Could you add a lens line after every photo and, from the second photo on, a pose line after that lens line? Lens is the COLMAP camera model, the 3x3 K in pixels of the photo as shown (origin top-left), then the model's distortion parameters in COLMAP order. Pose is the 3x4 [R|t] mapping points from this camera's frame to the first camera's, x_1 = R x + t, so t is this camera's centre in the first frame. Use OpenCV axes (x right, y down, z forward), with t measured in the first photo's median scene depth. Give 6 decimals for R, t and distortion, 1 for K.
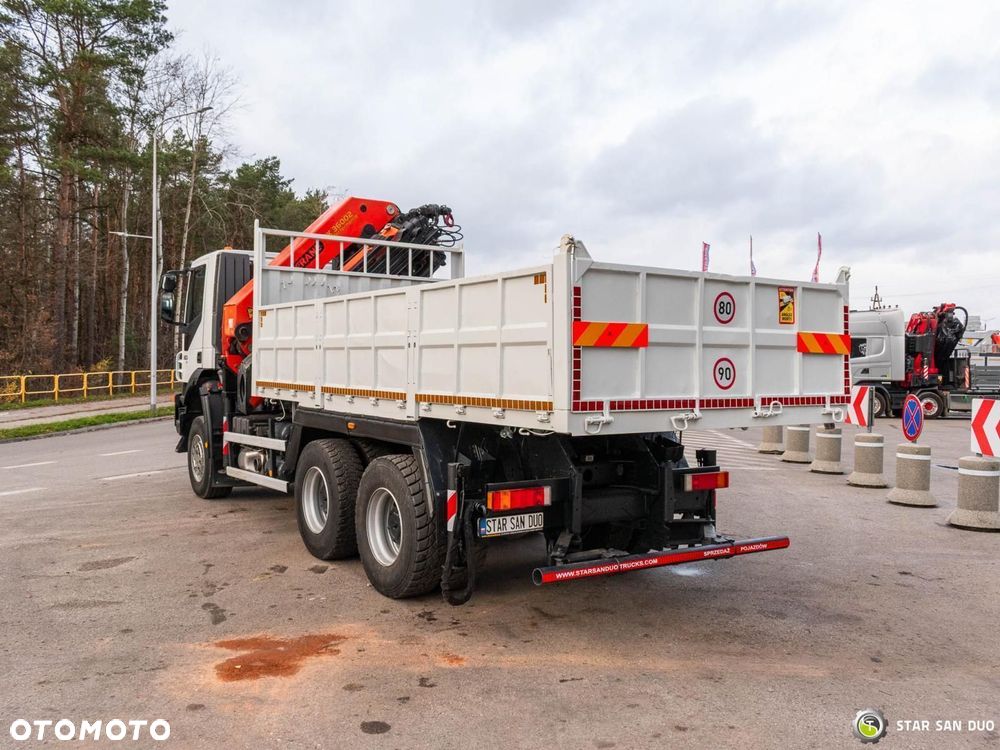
lens RADIAL K [[873.3, 0, 538.2], [0, 873.3, 372.4], [0, 0, 1]] dist [0.007065, 0.011226]
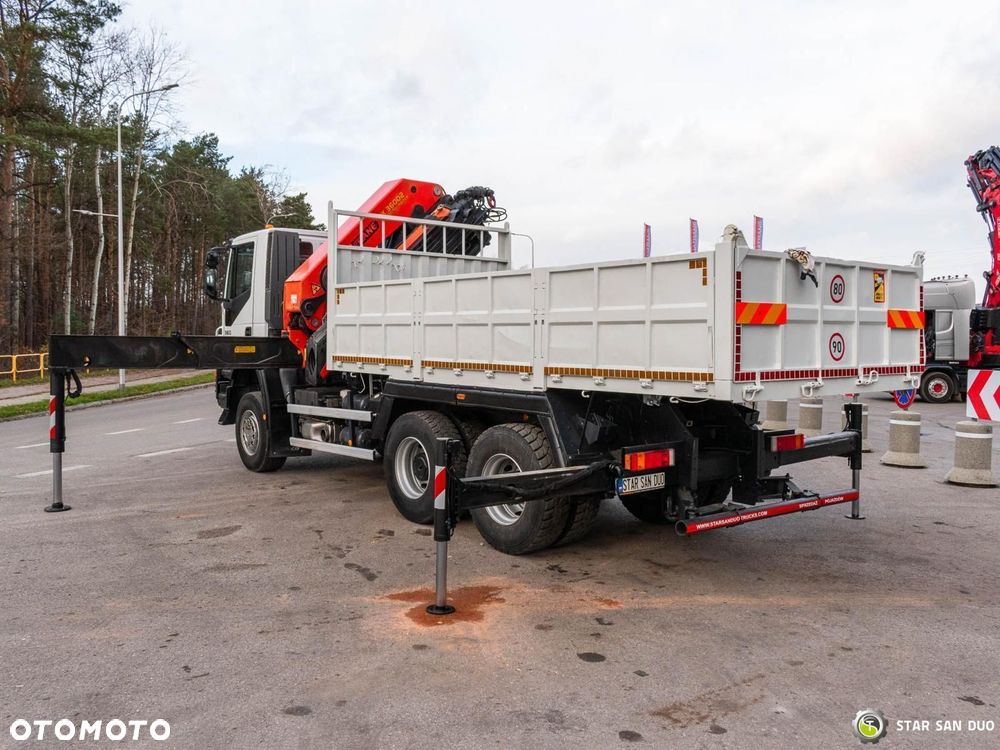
lens RADIAL K [[873.3, 0, 538.2], [0, 873.3, 372.4], [0, 0, 1]] dist [0.007065, 0.011226]
pose [[0.995946, -0.009266, 0.089478, -0.267048], [0.006317, 0.999429, 0.033181, -0.005348], [-0.089735, -0.032482, 0.995436, -0.094066]]
